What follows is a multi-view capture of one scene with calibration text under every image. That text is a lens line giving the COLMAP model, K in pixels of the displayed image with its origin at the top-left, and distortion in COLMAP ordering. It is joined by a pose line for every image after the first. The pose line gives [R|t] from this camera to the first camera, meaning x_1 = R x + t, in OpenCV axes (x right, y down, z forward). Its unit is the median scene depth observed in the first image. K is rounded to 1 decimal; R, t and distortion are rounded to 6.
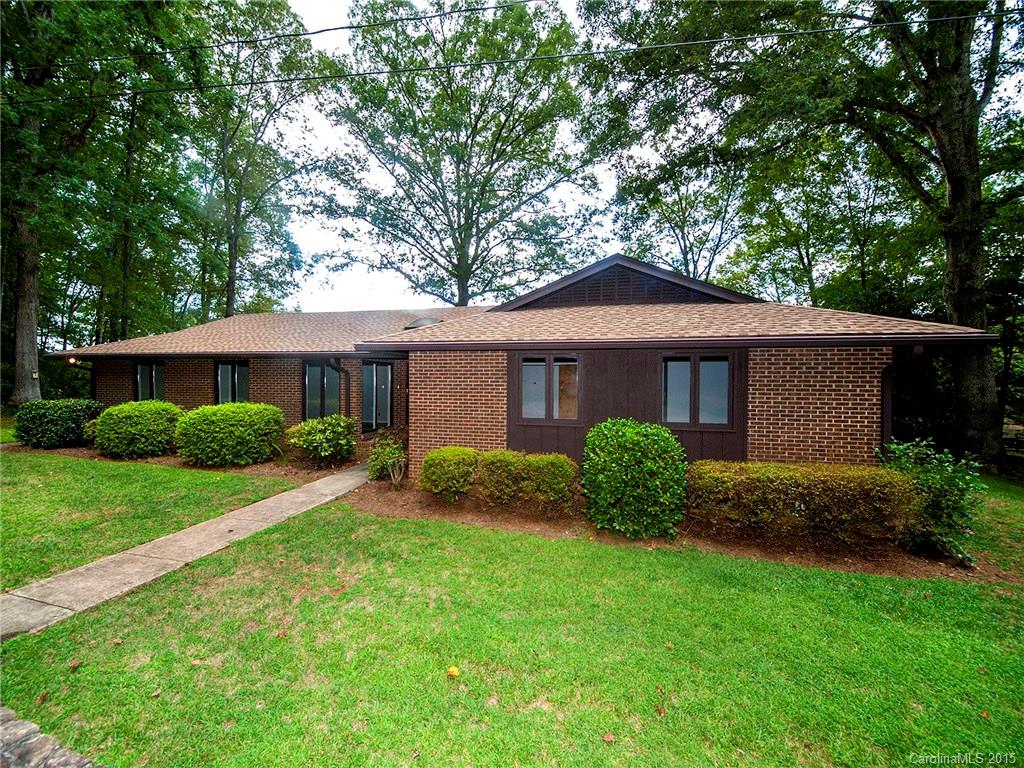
lens RADIAL K [[417.9, 0, 505.8], [0, 417.9, 378.8], [0, 0, 1]] dist [0.025047, -0.000121]
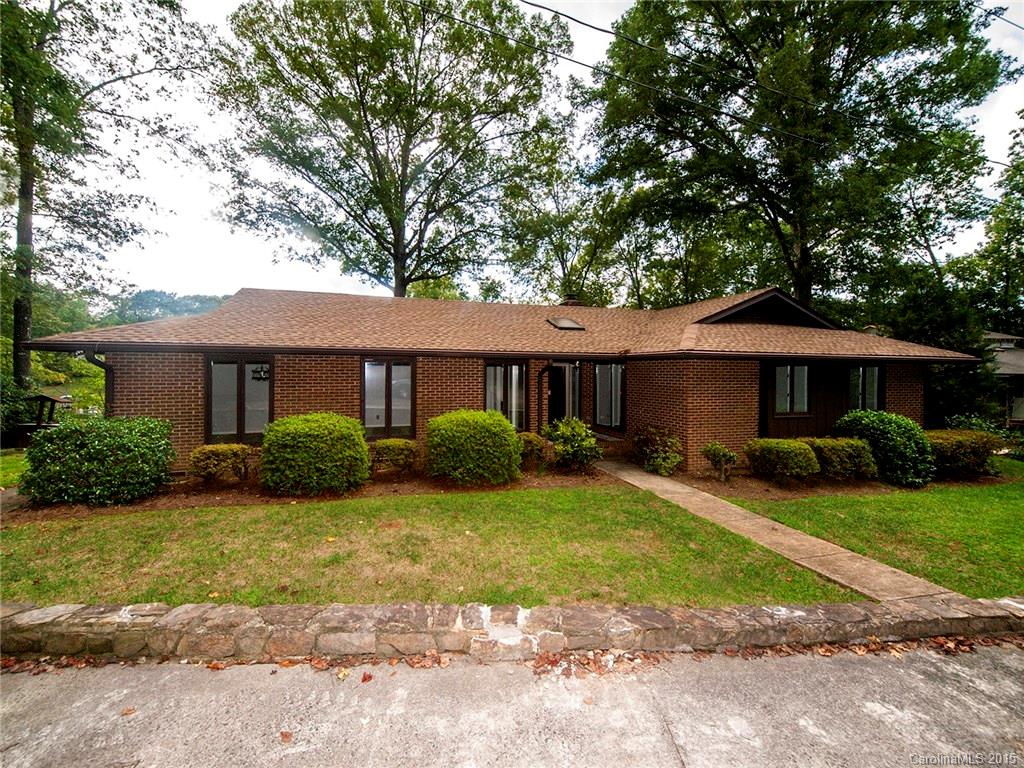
lens RADIAL K [[417.9, 0, 505.8], [0, 417.9, 378.8], [0, 0, 1]] dist [0.025047, -0.000121]
pose [[0.848875, -0.003679, 0.528580, -1.308284], [-0.001162, 0.999960, 0.008825, -0.018822], [-0.528592, -0.008105, 0.848838, 0.333649]]
